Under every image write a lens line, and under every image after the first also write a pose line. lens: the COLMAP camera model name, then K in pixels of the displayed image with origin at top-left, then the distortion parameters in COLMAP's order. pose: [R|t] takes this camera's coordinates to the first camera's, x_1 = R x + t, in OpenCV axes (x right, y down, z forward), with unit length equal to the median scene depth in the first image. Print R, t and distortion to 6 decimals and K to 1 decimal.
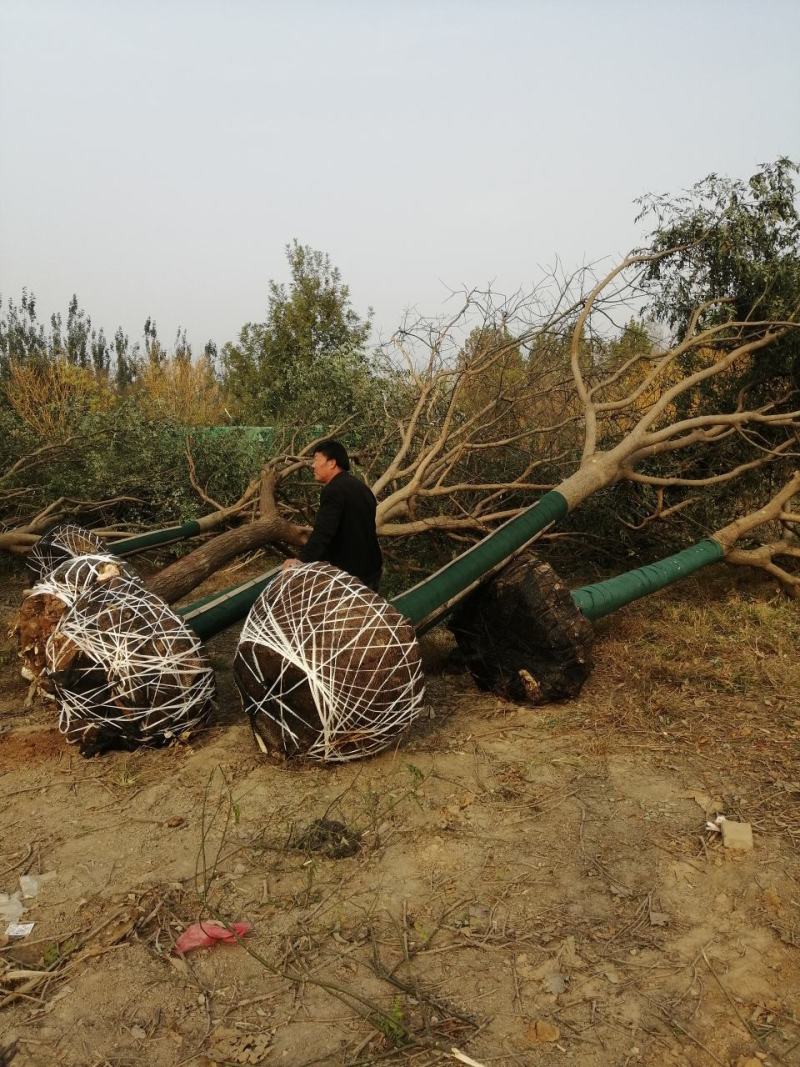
lens RADIAL K [[847.4, 0, 399.6], [0, 847.4, 529.9], [0, 0, 1]] dist [-0.009550, -0.009497]
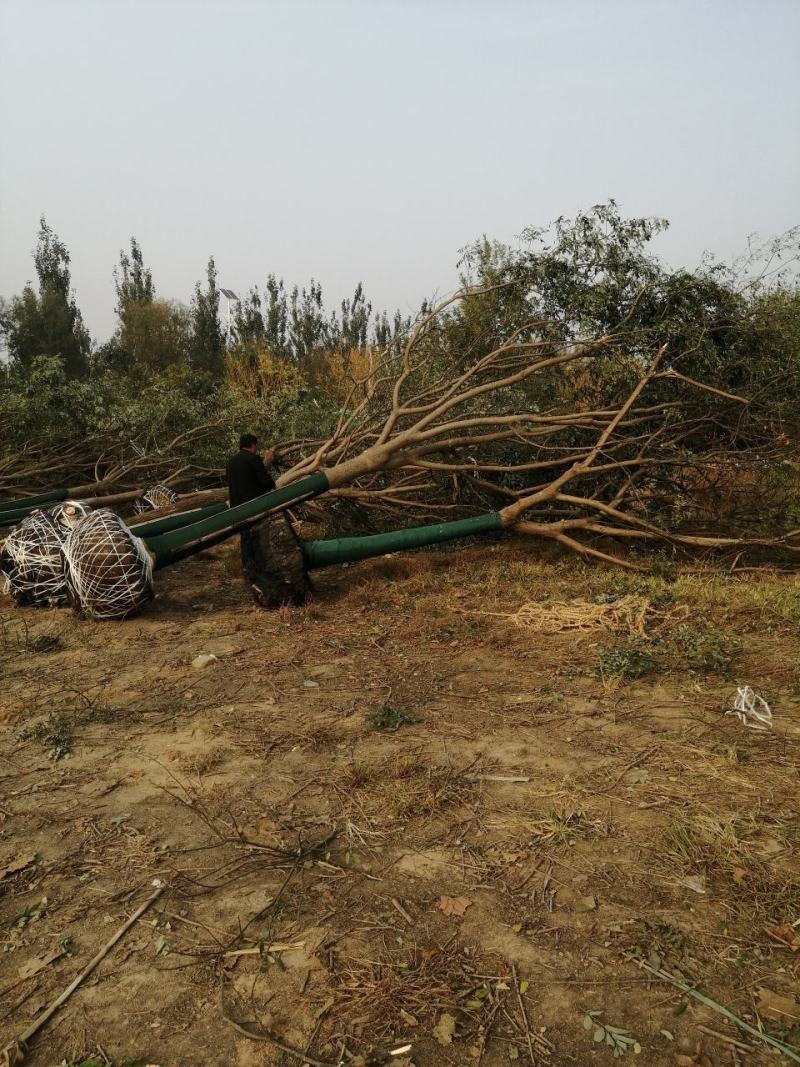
lens RADIAL K [[847.4, 0, 400.7], [0, 847.4, 536.2], [0, 0, 1]] dist [-0.009550, -0.009497]
pose [[0.930010, 0.058955, -0.362775, 1.072509], [-0.043556, 0.997774, 0.050488, -0.017514], [0.364944, -0.031153, 0.930508, -0.403489]]
